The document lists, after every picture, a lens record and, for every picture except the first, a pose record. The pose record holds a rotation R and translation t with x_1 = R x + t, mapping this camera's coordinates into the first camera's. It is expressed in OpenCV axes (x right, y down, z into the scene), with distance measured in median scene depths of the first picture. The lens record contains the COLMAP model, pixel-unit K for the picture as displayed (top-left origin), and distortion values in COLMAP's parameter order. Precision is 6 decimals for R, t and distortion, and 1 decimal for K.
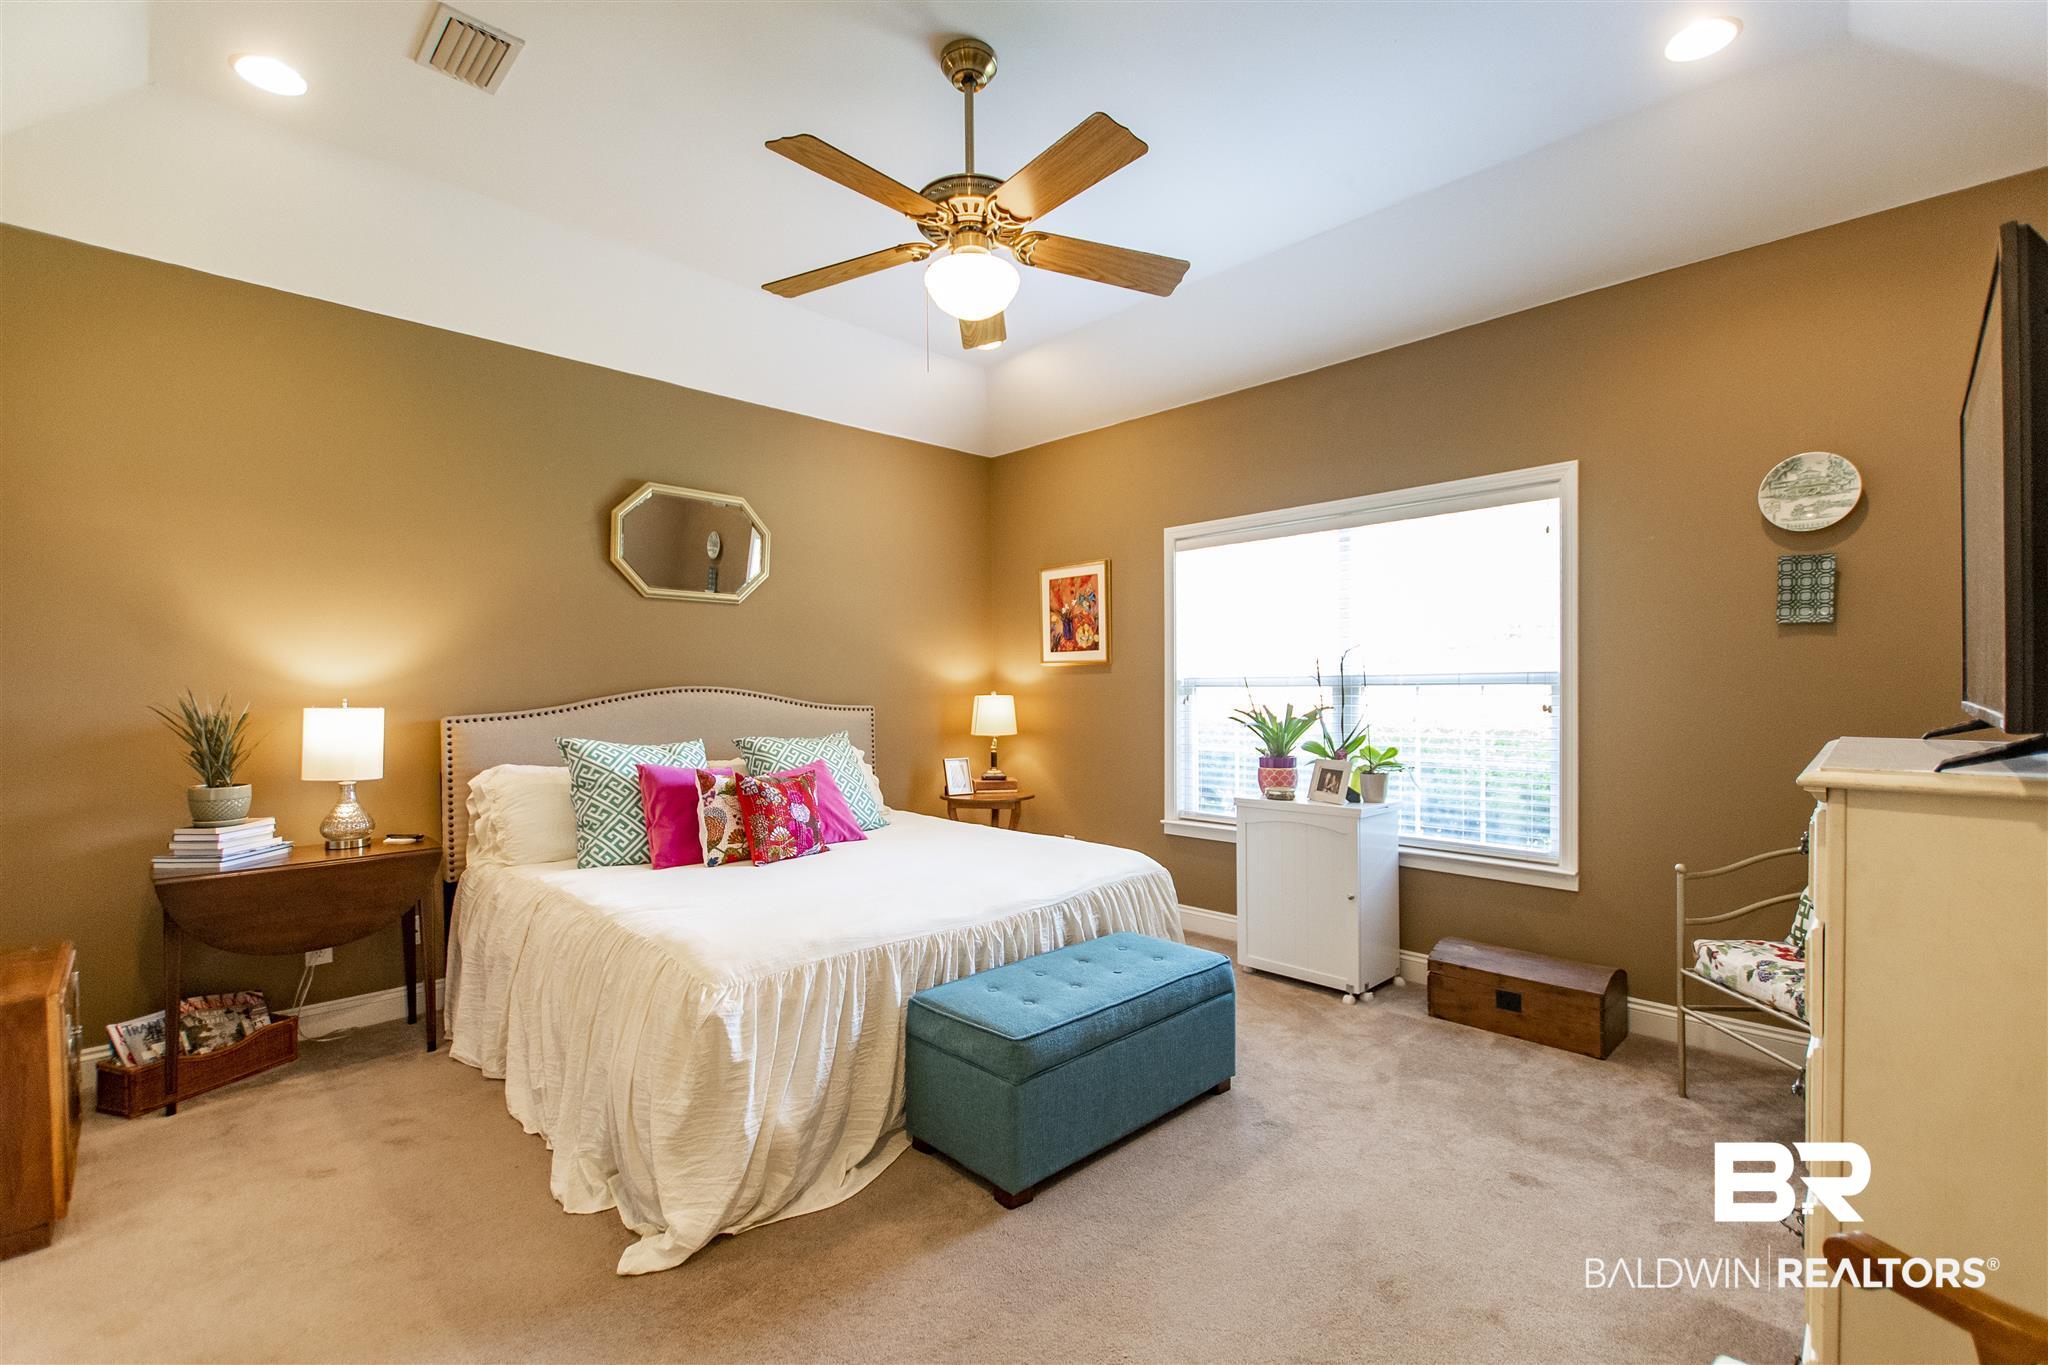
lens RADIAL K [[884.7, 0, 1031.7], [0, 884.7, 691.2], [0, 0, 1]] dist [0.009414, -0.004170]
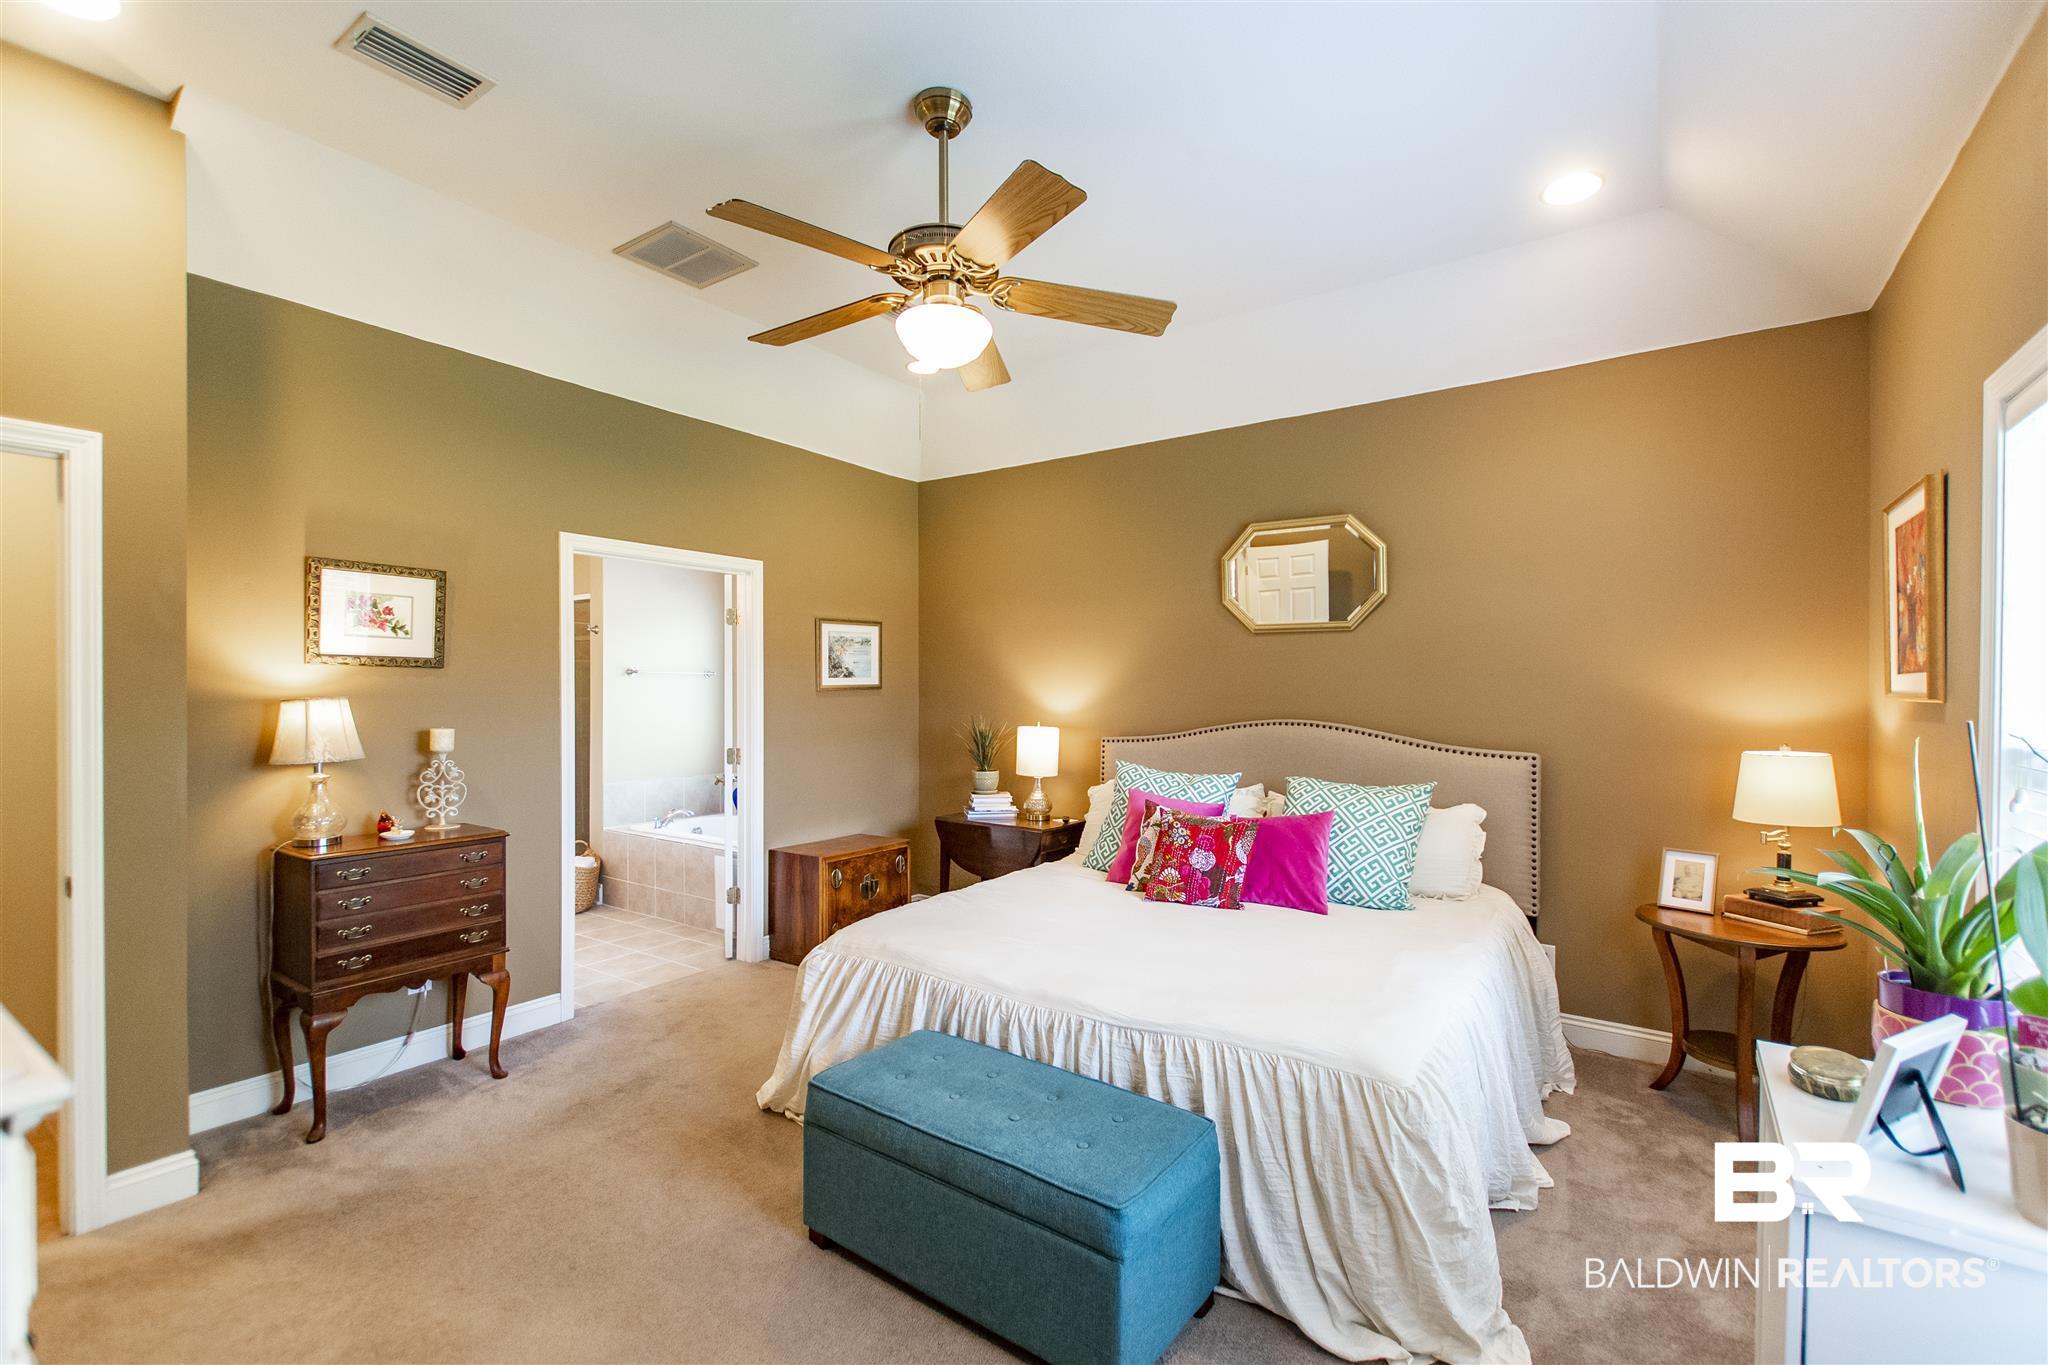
lens RADIAL K [[884.7, 0, 1029.7], [0, 884.7, 686.9], [0, 0, 1]] dist [0.009414, -0.004170]
pose [[0.158743, 0.003748, -0.987313, 0.961637], [-0.005793, 0.999979, 0.002864, -0.075528], [0.987303, 0.005265, 0.158762, 0.974678]]
